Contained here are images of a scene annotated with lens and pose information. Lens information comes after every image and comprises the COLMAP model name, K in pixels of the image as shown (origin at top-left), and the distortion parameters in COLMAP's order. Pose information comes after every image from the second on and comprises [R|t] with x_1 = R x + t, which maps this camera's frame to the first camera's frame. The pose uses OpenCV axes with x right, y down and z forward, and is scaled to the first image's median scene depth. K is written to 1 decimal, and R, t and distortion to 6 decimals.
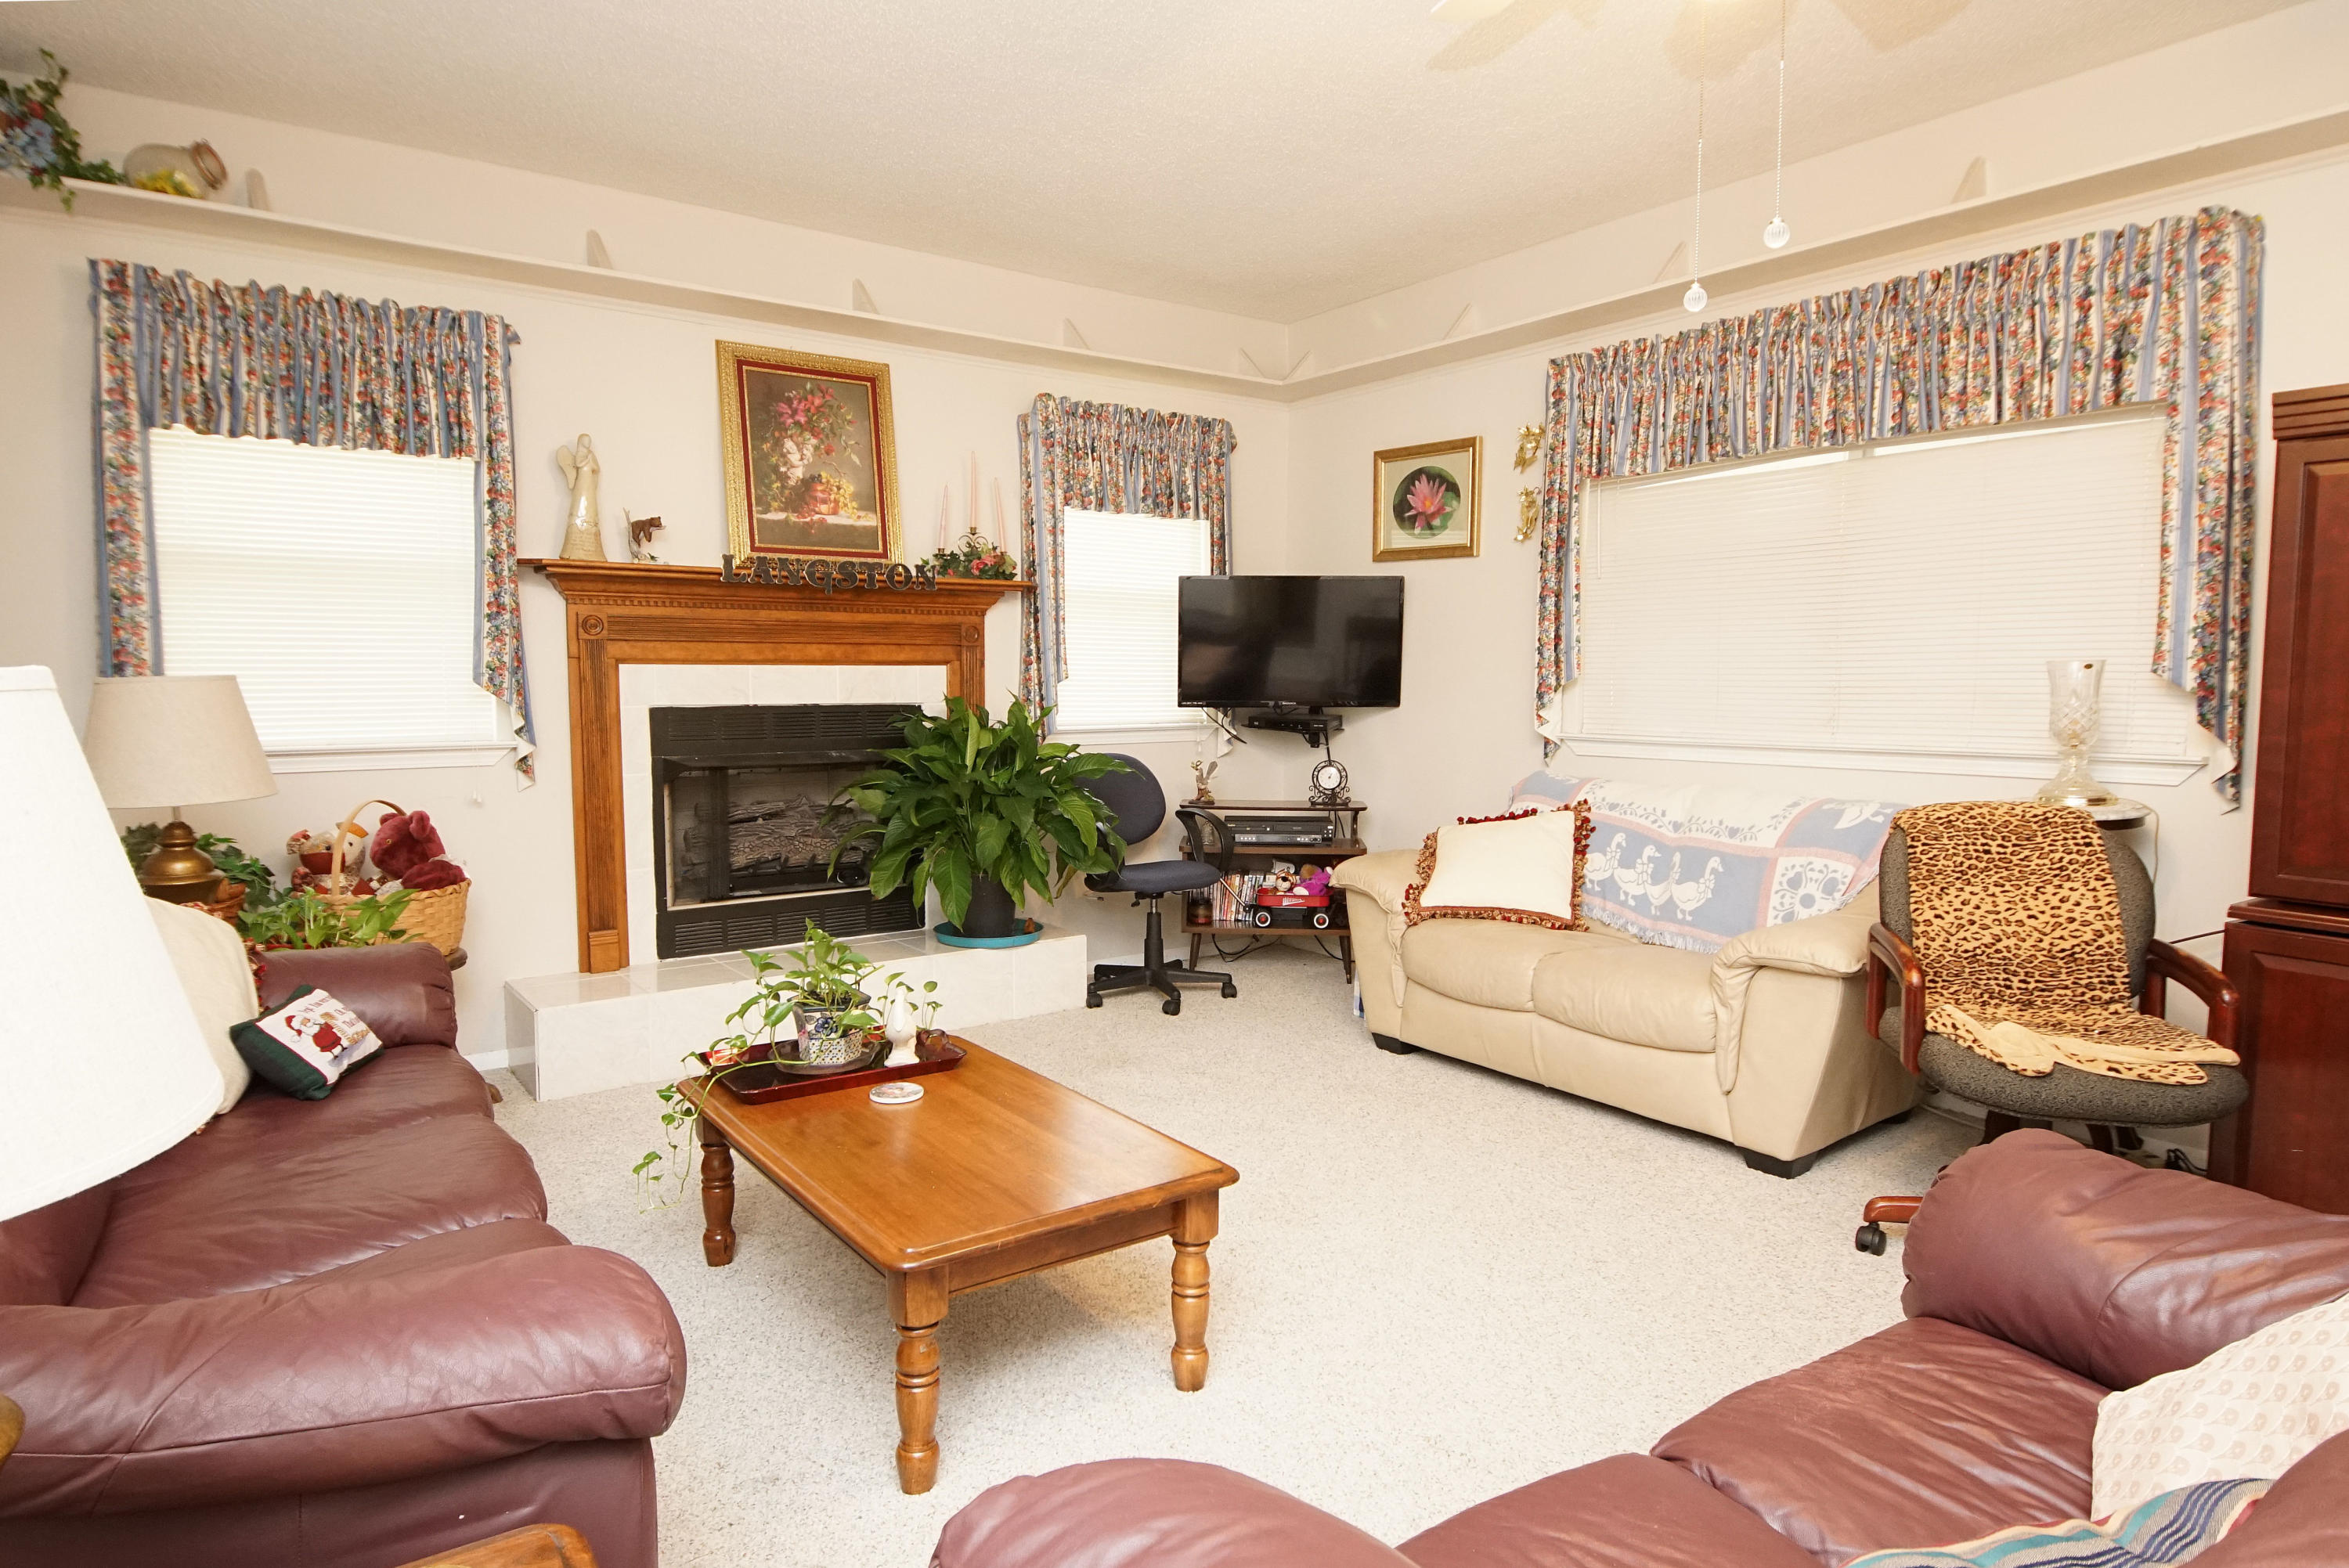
lens RADIAL K [[1345.9, 0, 1132.2], [0, 1345.9, 779.2], [0, 0, 1]] dist [0.038812, -0.036607]
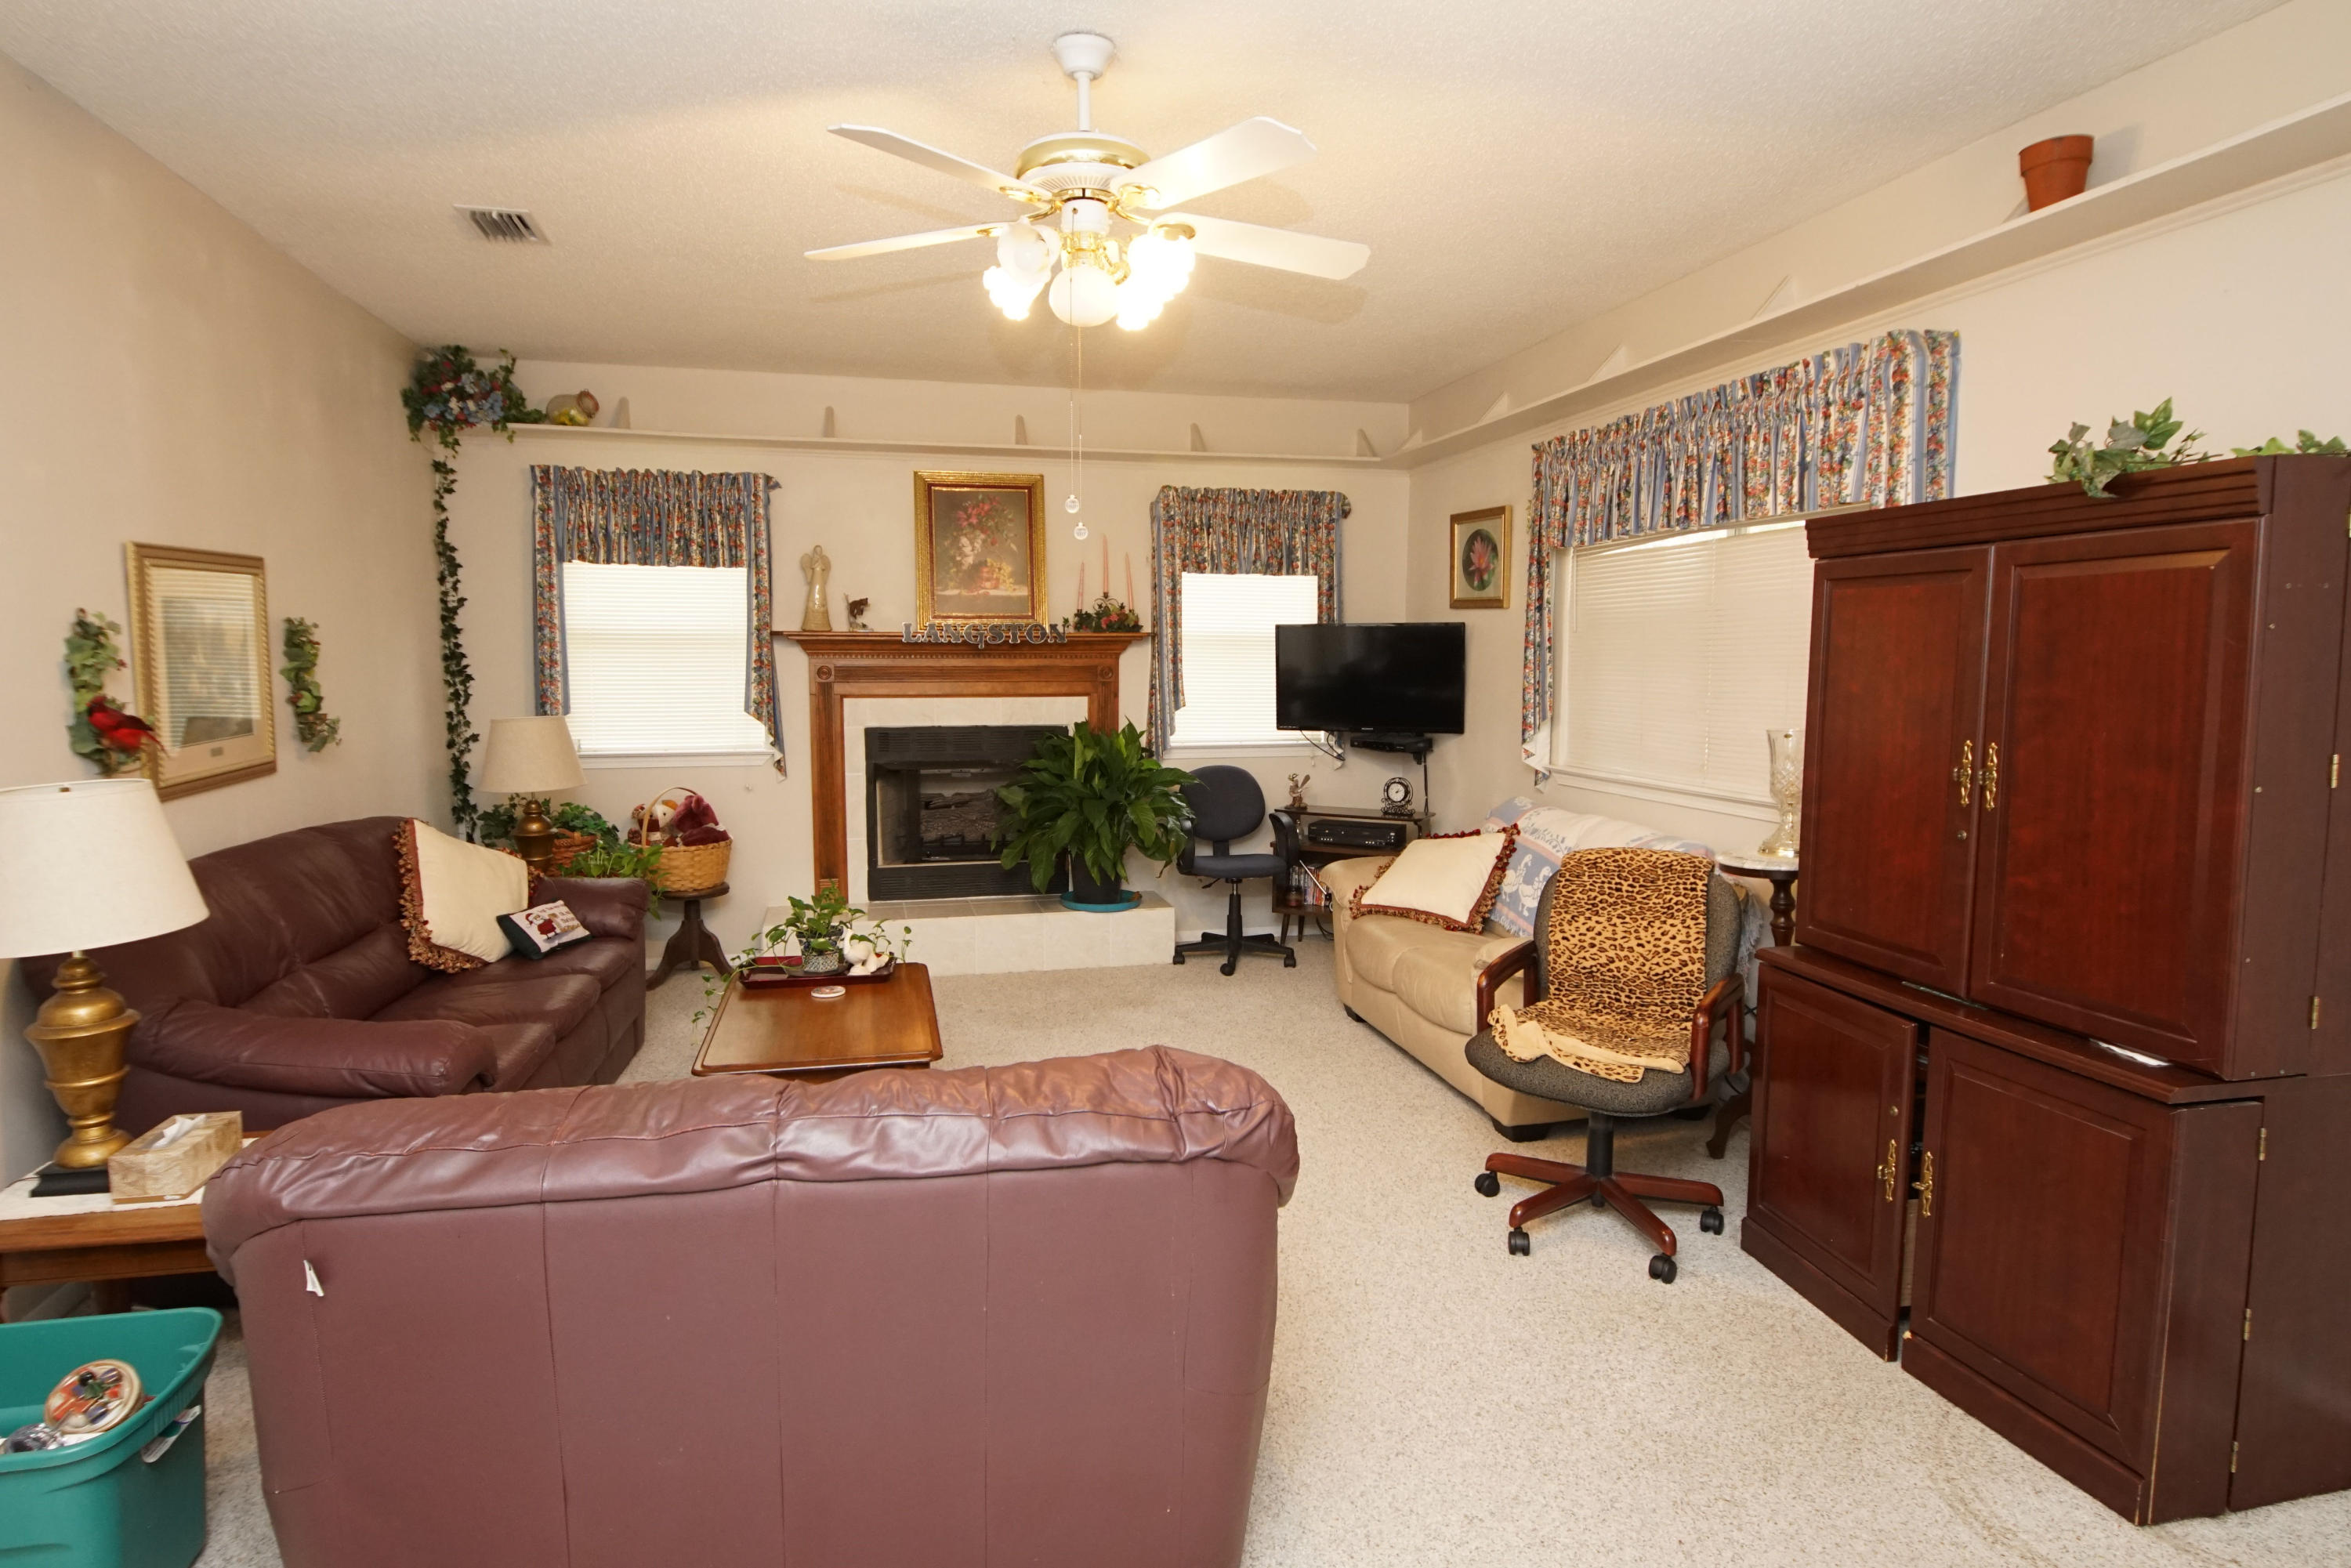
lens RADIAL K [[1272.6, 0, 1142.1], [0, 1272.6, 771.0], [0, 0, 1]] dist [0.039877, -0.038422]
pose [[0.923644, 0.035081, -0.381642, 0.437282], [-0.030050, 0.999365, 0.019137, -0.041218], [0.382071, -0.006208, 0.924112, -0.151921]]
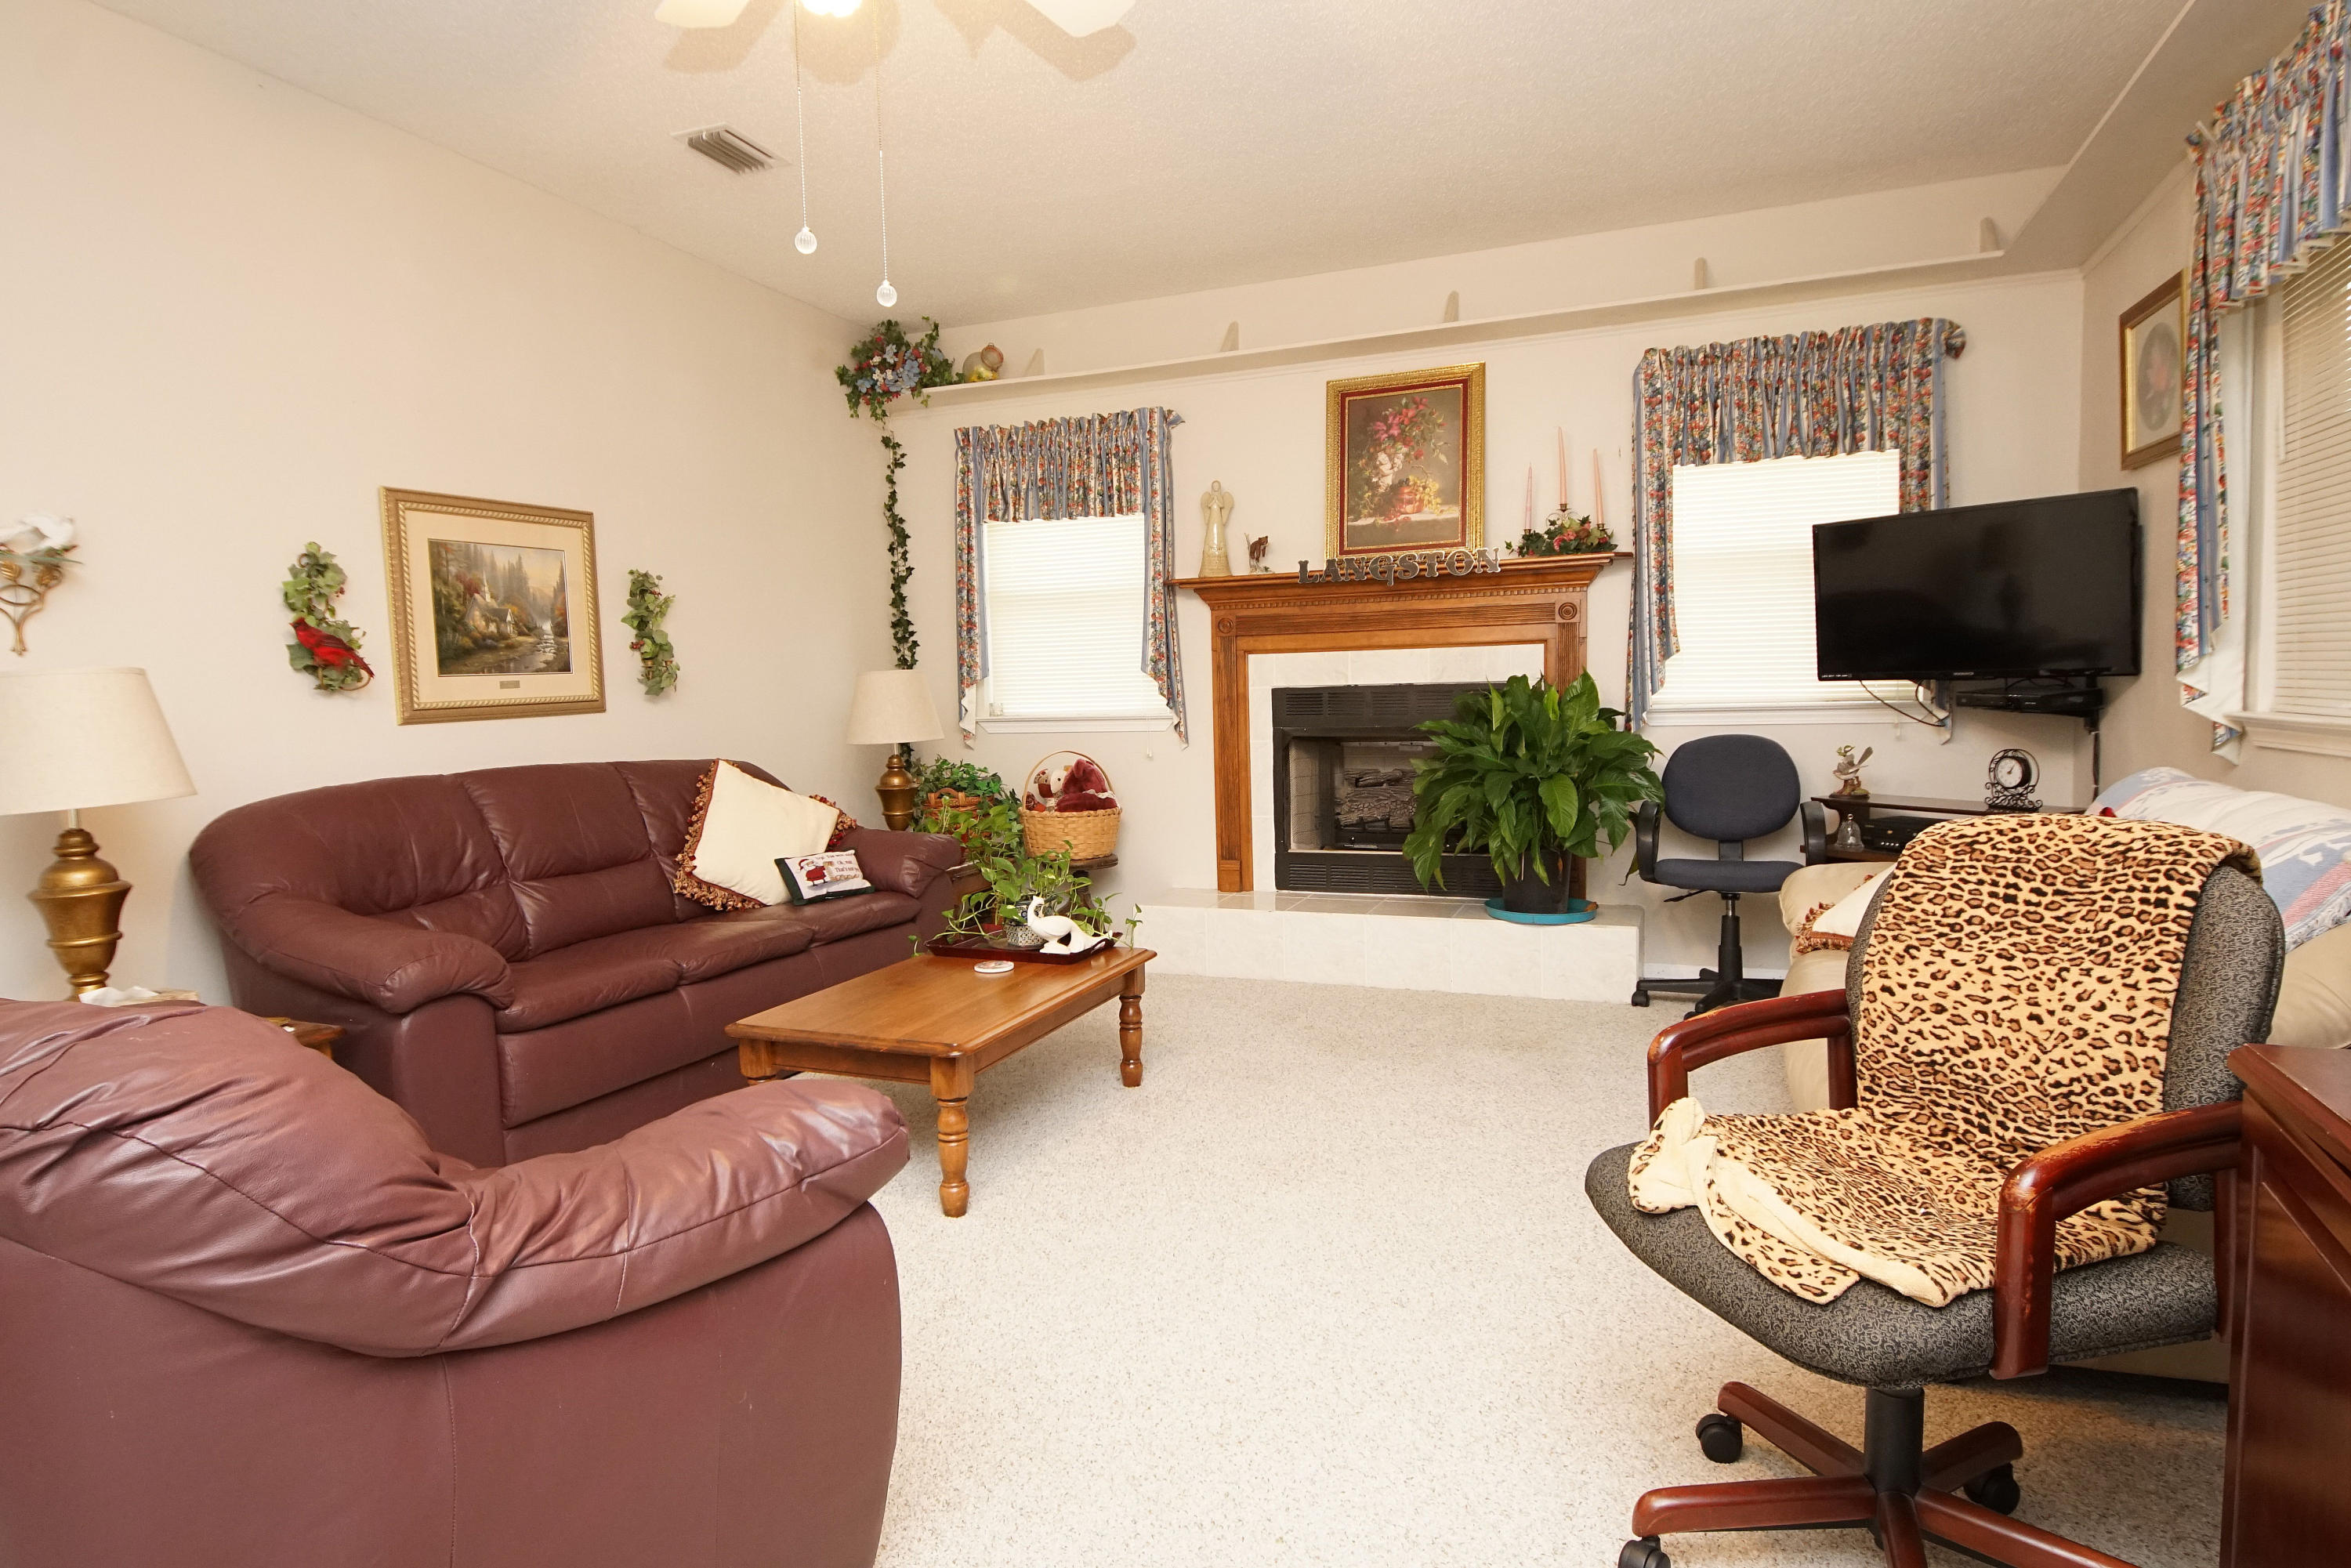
lens RADIAL K [[1293.9, 0, 1152.3], [0, 1293.9, 768.2], [0, 0, 1]] dist [0.038011, -0.041849]
pose [[0.542130, 0.039587, -0.839362, 0.587373], [-0.039847, 0.998977, 0.021379, 0.000007], [0.839349, 0.021856, 0.543153, 0.251011]]
